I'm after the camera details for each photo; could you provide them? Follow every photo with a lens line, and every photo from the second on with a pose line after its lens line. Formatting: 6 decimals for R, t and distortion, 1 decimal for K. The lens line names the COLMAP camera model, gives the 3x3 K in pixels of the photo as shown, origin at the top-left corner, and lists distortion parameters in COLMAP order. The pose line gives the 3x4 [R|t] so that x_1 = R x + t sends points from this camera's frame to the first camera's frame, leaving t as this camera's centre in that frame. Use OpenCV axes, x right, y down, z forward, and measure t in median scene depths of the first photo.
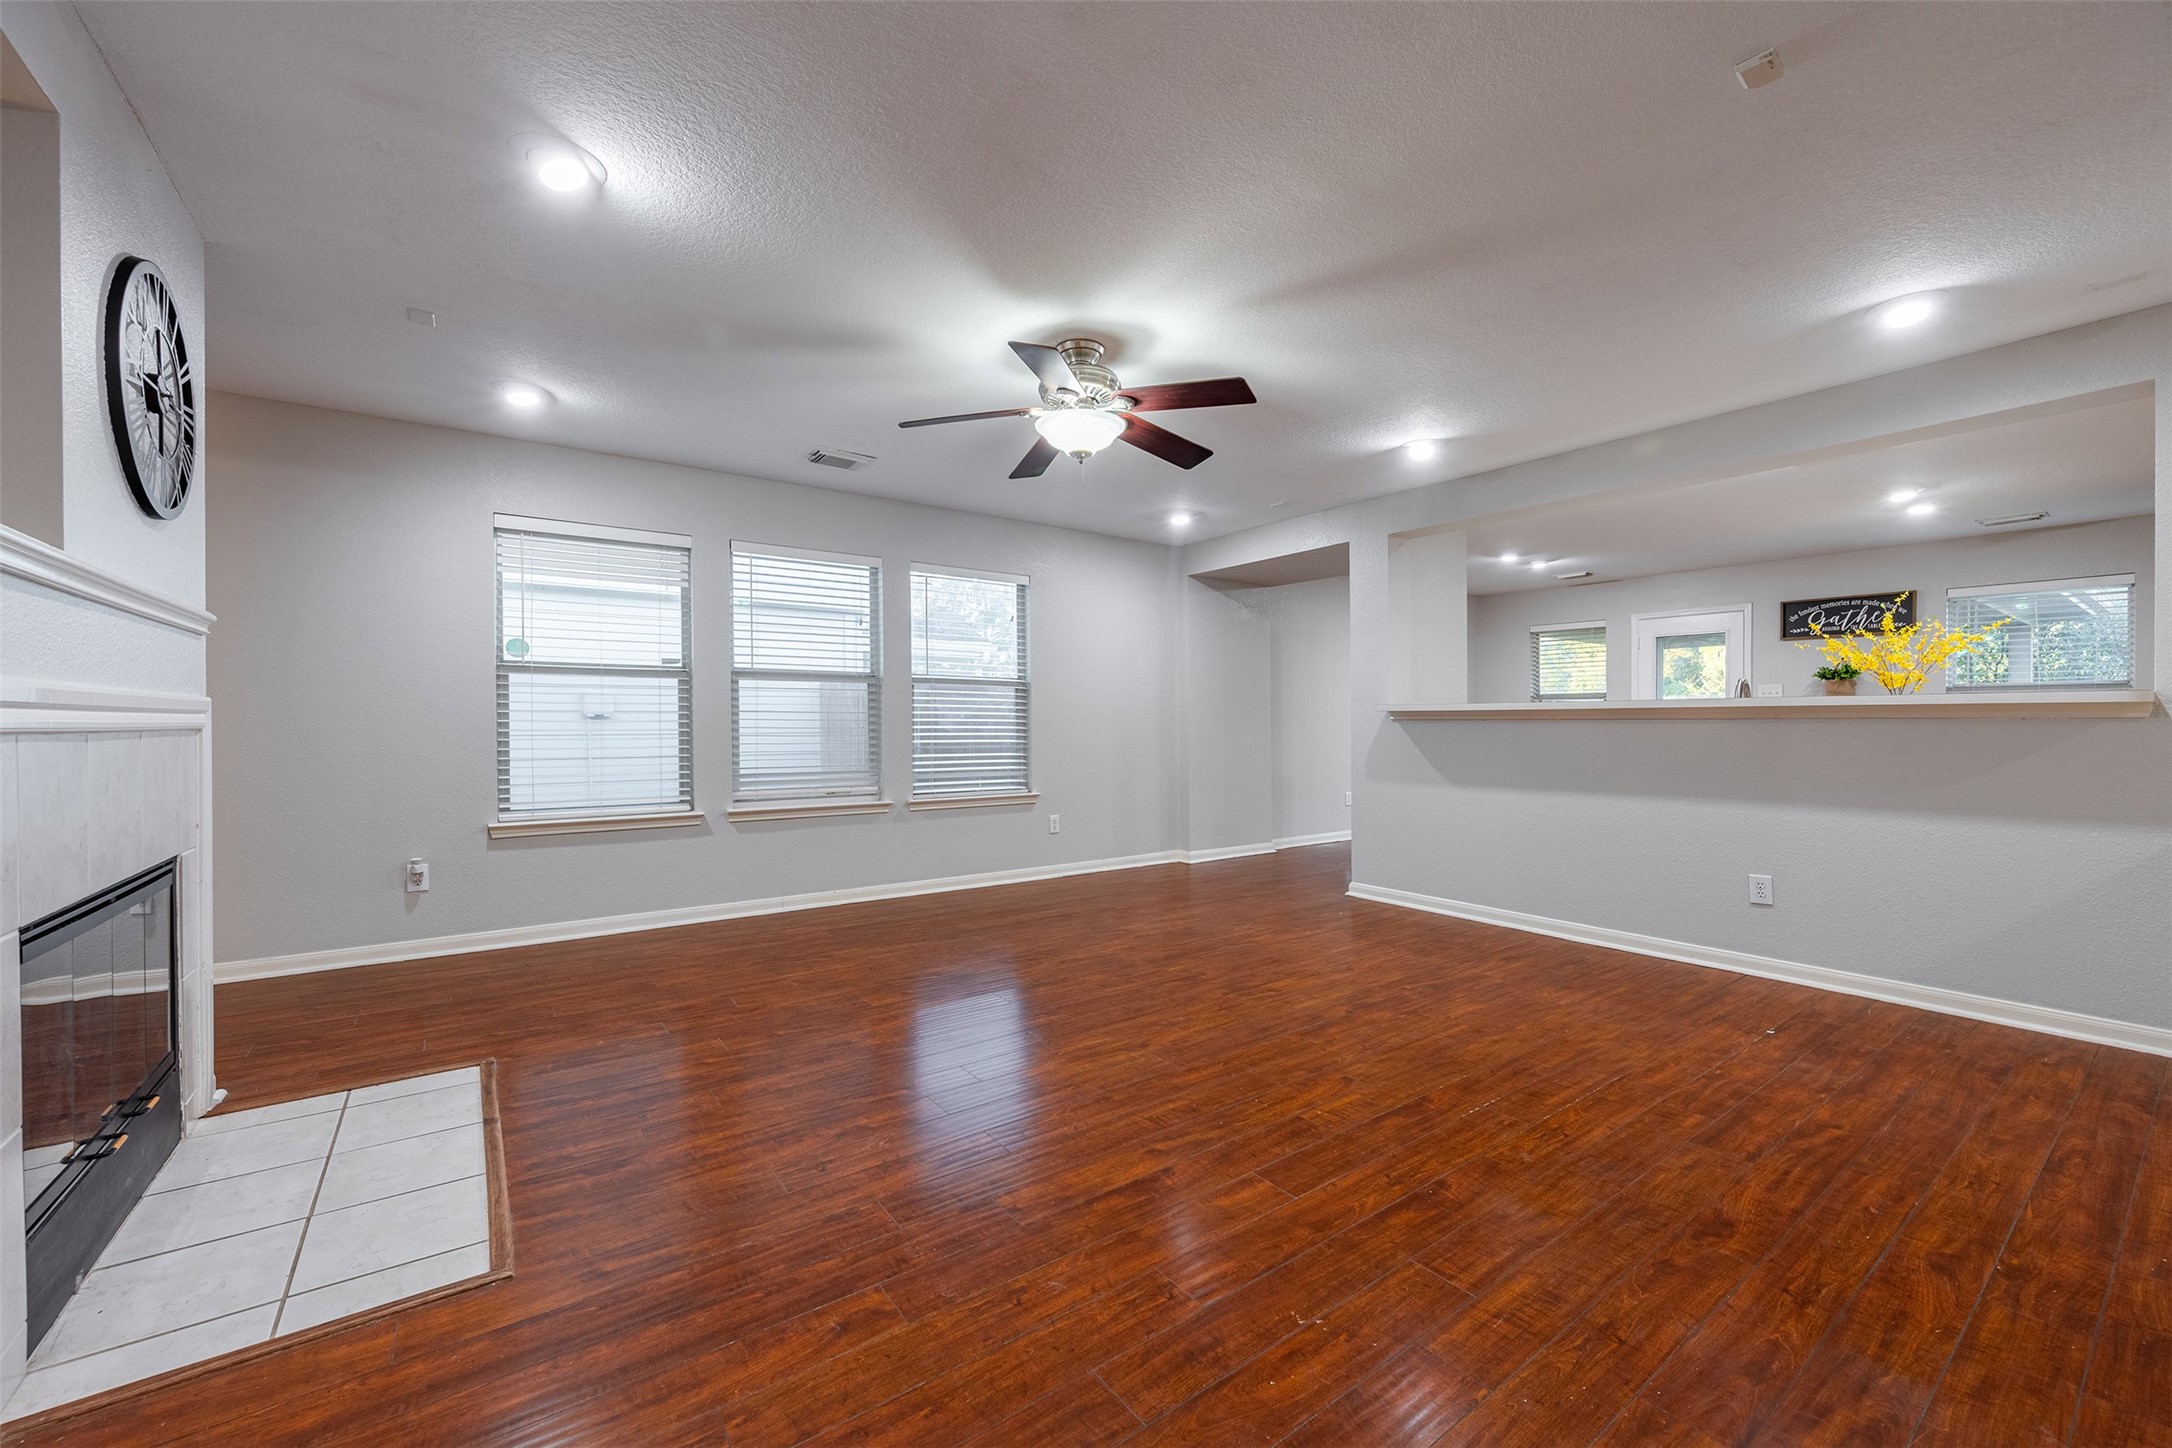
lens RADIAL K [[879.5, 0, 1077.3], [0, 879.5, 711.7], [0, 0, 1]] dist [-0.000133, -0.000030]
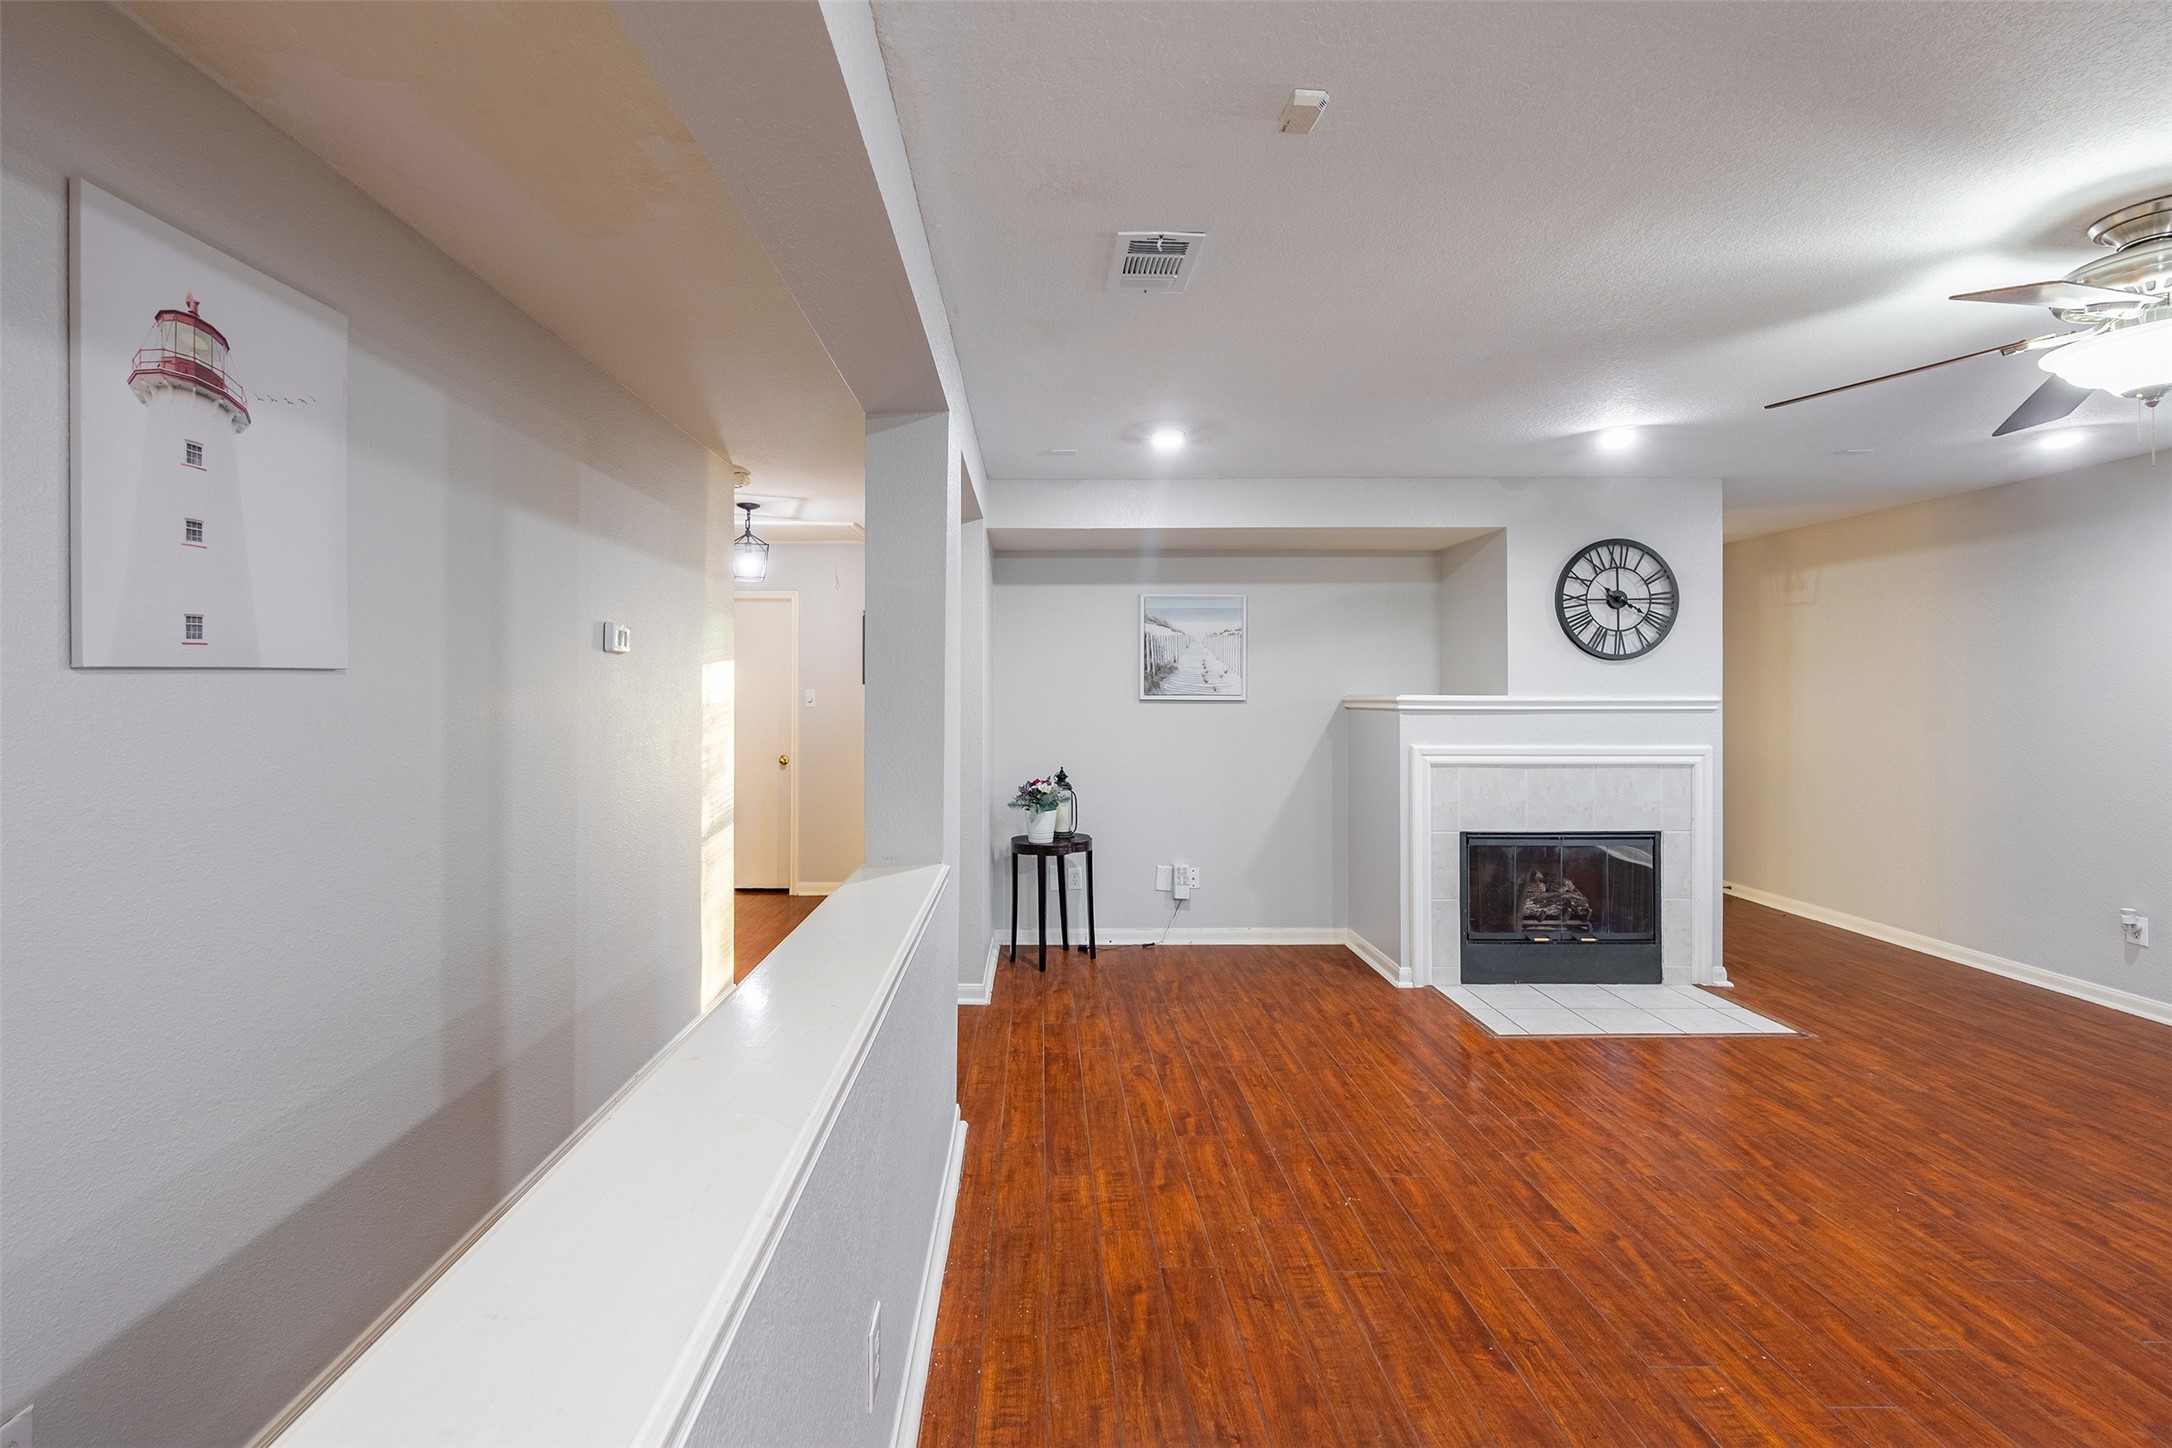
lens RADIAL K [[879.5, 0, 1067.9], [0, 879.5, 676.6], [0, 0, 1]] dist [-0.000133, -0.000030]
pose [[-0.569829, -0.016409, -0.821599, 1.239897], [0.010073, 0.999586, -0.026950, -0.132798], [0.821702, -0.023633, -0.569428, 1.011037]]
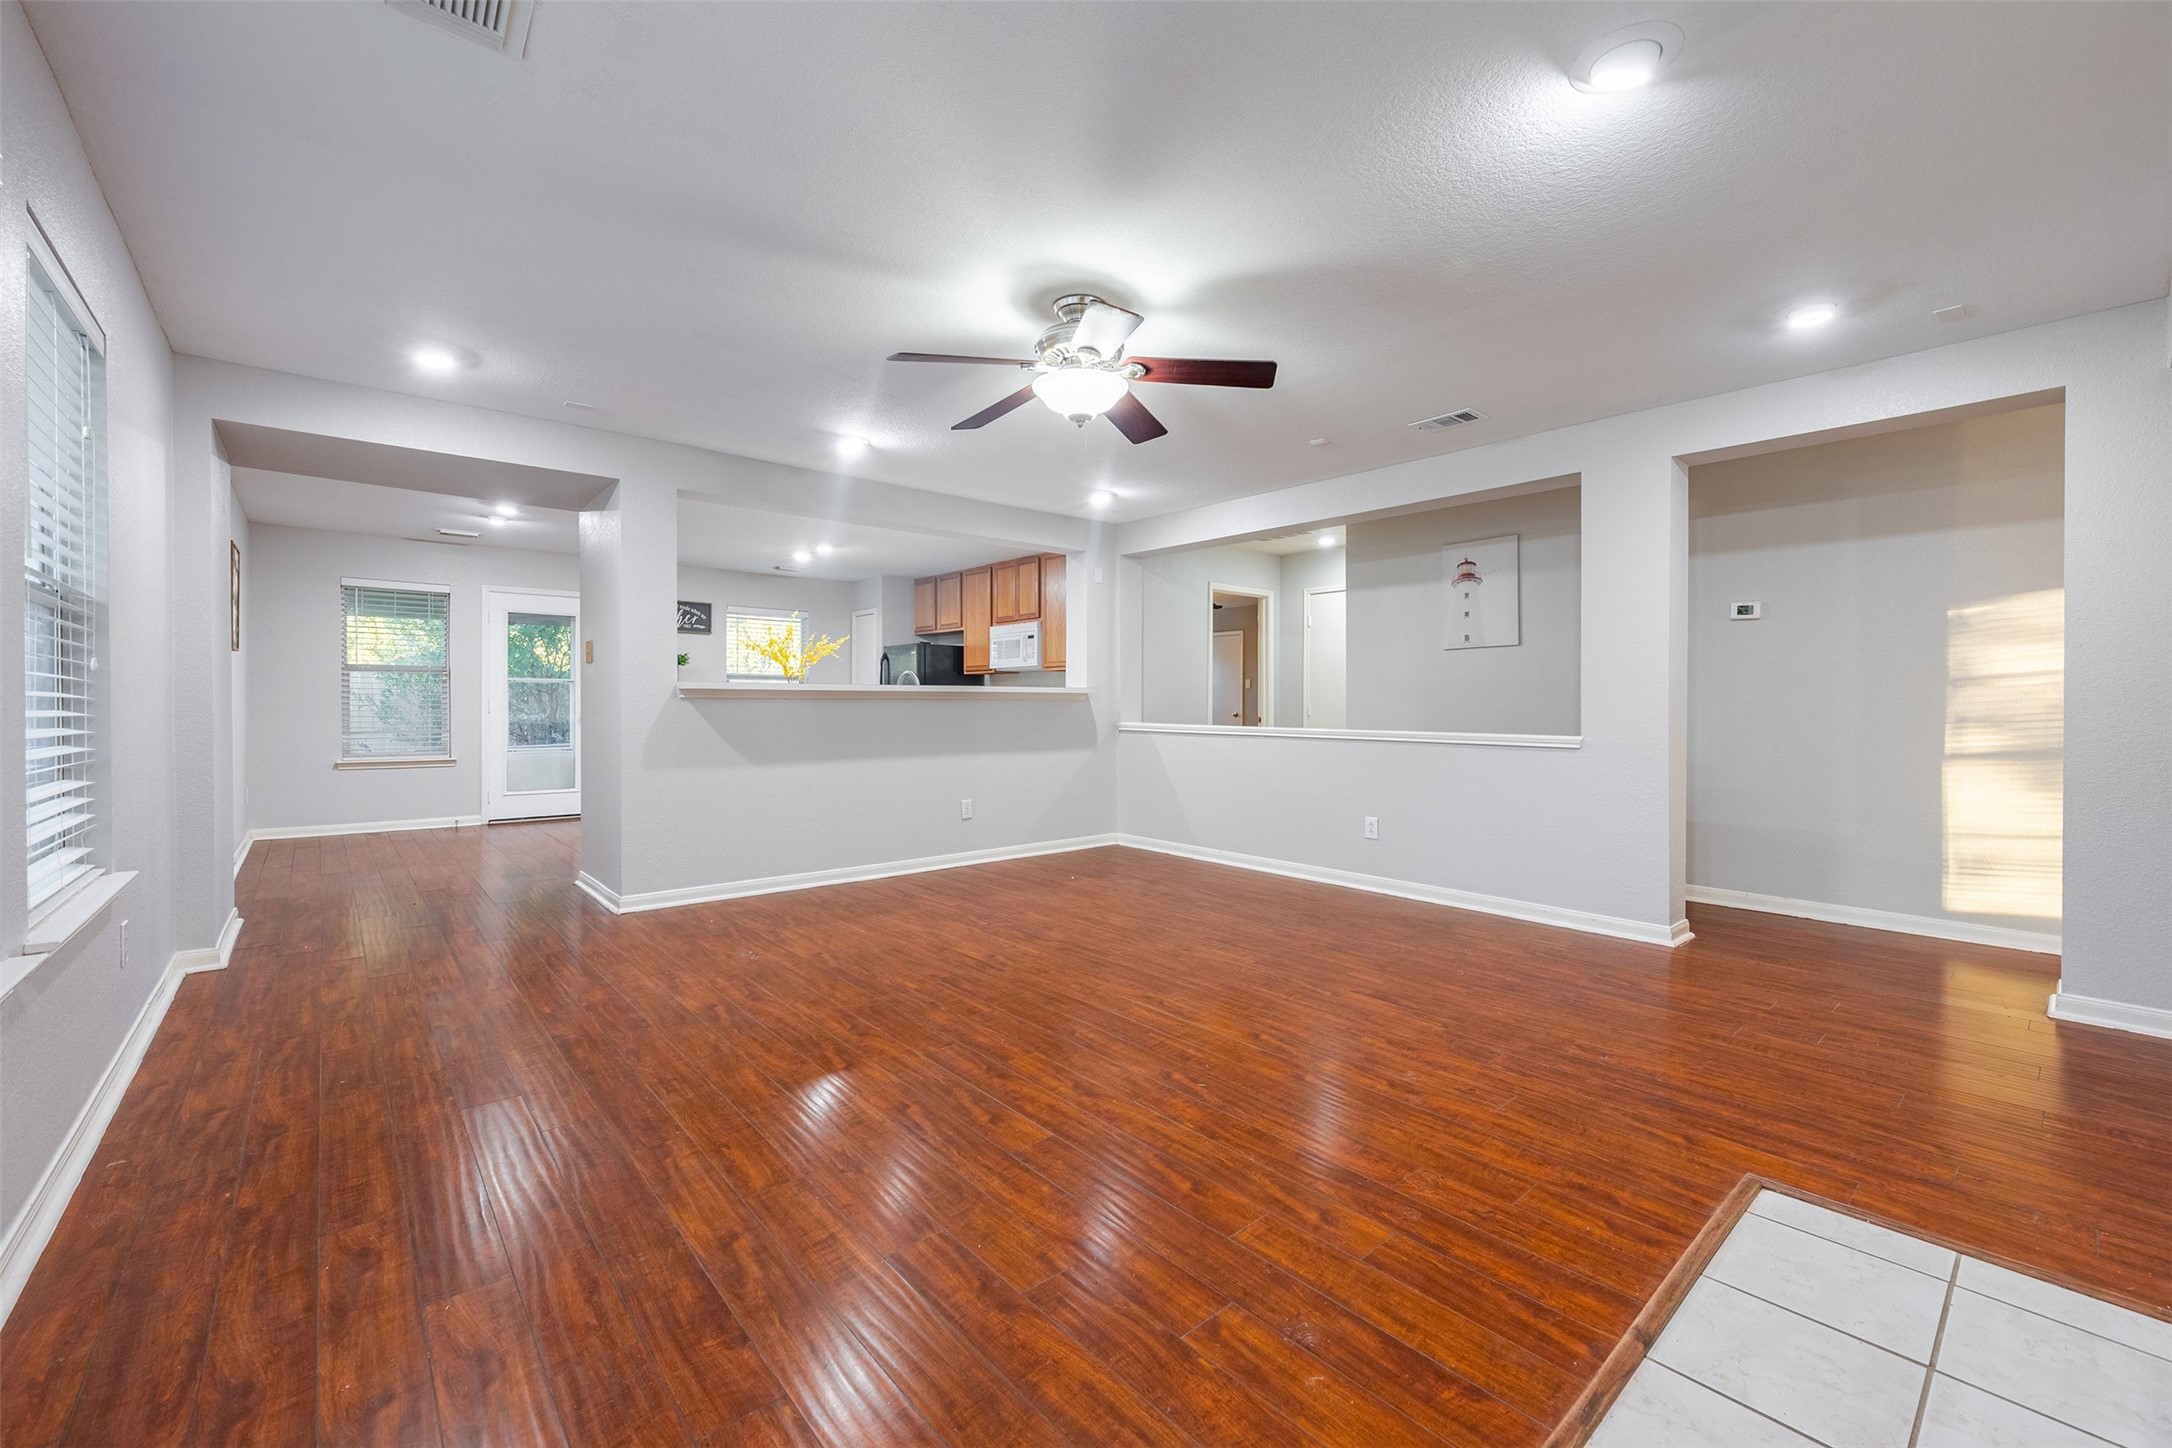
lens RADIAL K [[879.5, 0, 1093.2], [0, 879.5, 702.3], [0, 0, 1]] dist [-0.000133, -0.000030]
pose [[-0.112176, -0.000859, 0.993688, -1.268191], [-0.015866, 0.999874, -0.000927, 0.010141], [-0.993562, -0.015870, -0.112175, 1.486935]]
